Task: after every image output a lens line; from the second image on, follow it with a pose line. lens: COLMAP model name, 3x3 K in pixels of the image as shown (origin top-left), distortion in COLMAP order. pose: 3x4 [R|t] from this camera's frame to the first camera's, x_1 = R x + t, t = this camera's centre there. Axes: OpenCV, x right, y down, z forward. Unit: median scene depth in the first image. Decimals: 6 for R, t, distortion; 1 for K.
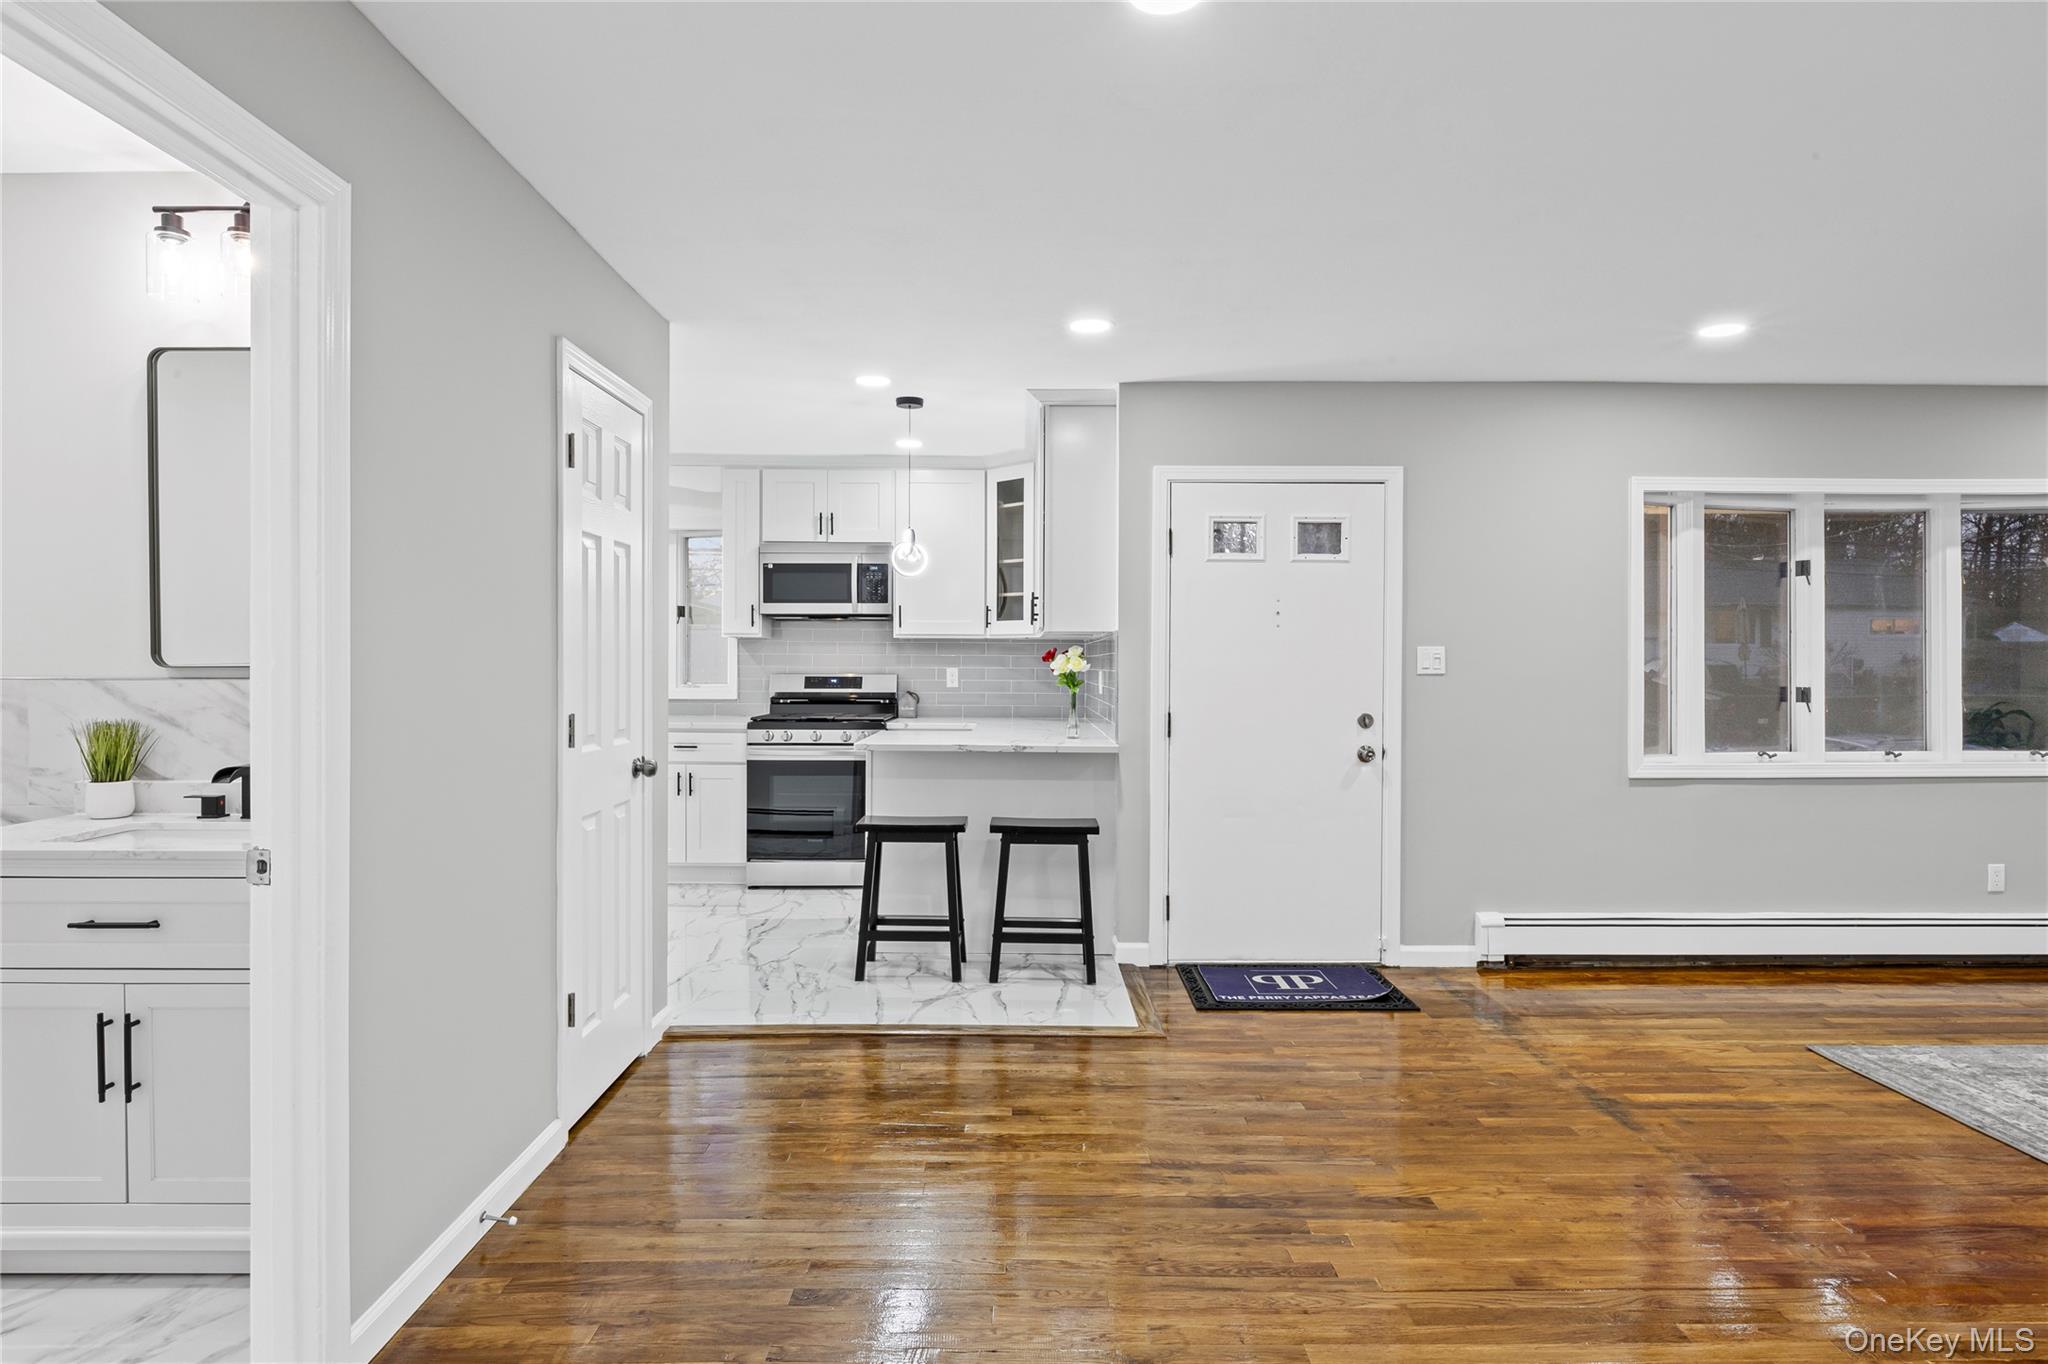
lens RADIAL K [[1121.7, 0, 1029.9], [0, 1121.7, 656.7], [0, 0, 1]] dist [-0.000147, -0.009808]
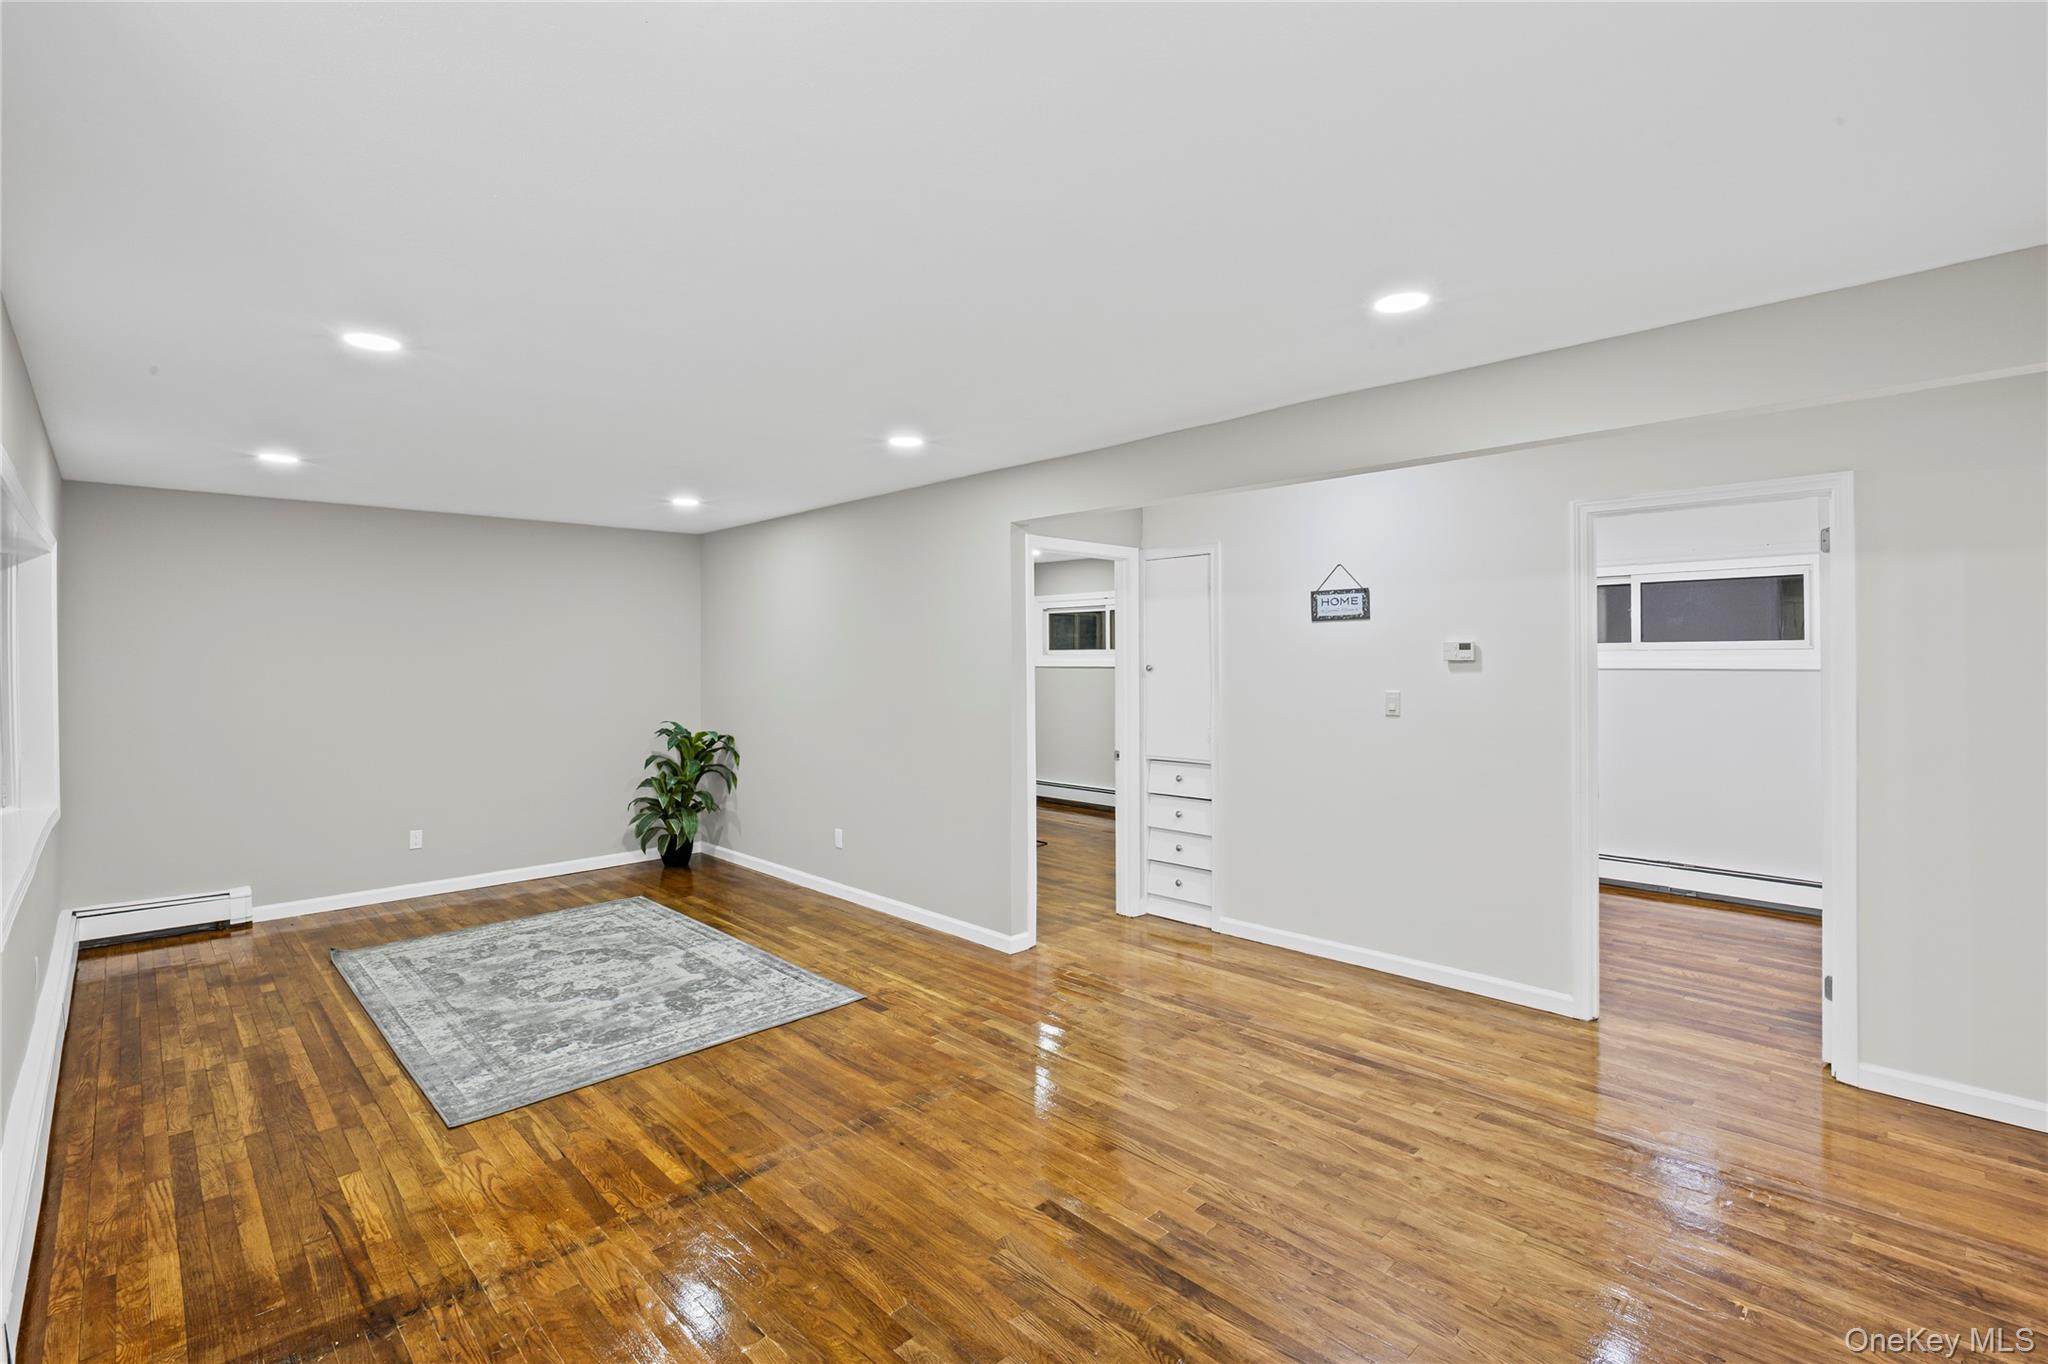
lens RADIAL K [[941.4, 0, 1035.6], [0, 941.4, 657.1], [0, 0, 1]] dist [-0.013261, 0.000627]
pose [[-0.689277, 0.001986, 0.724495, -0.247470], [0.006057, 0.999977, 0.003021, -0.059479], [-0.724473, 0.006470, -0.689273, 1.217847]]
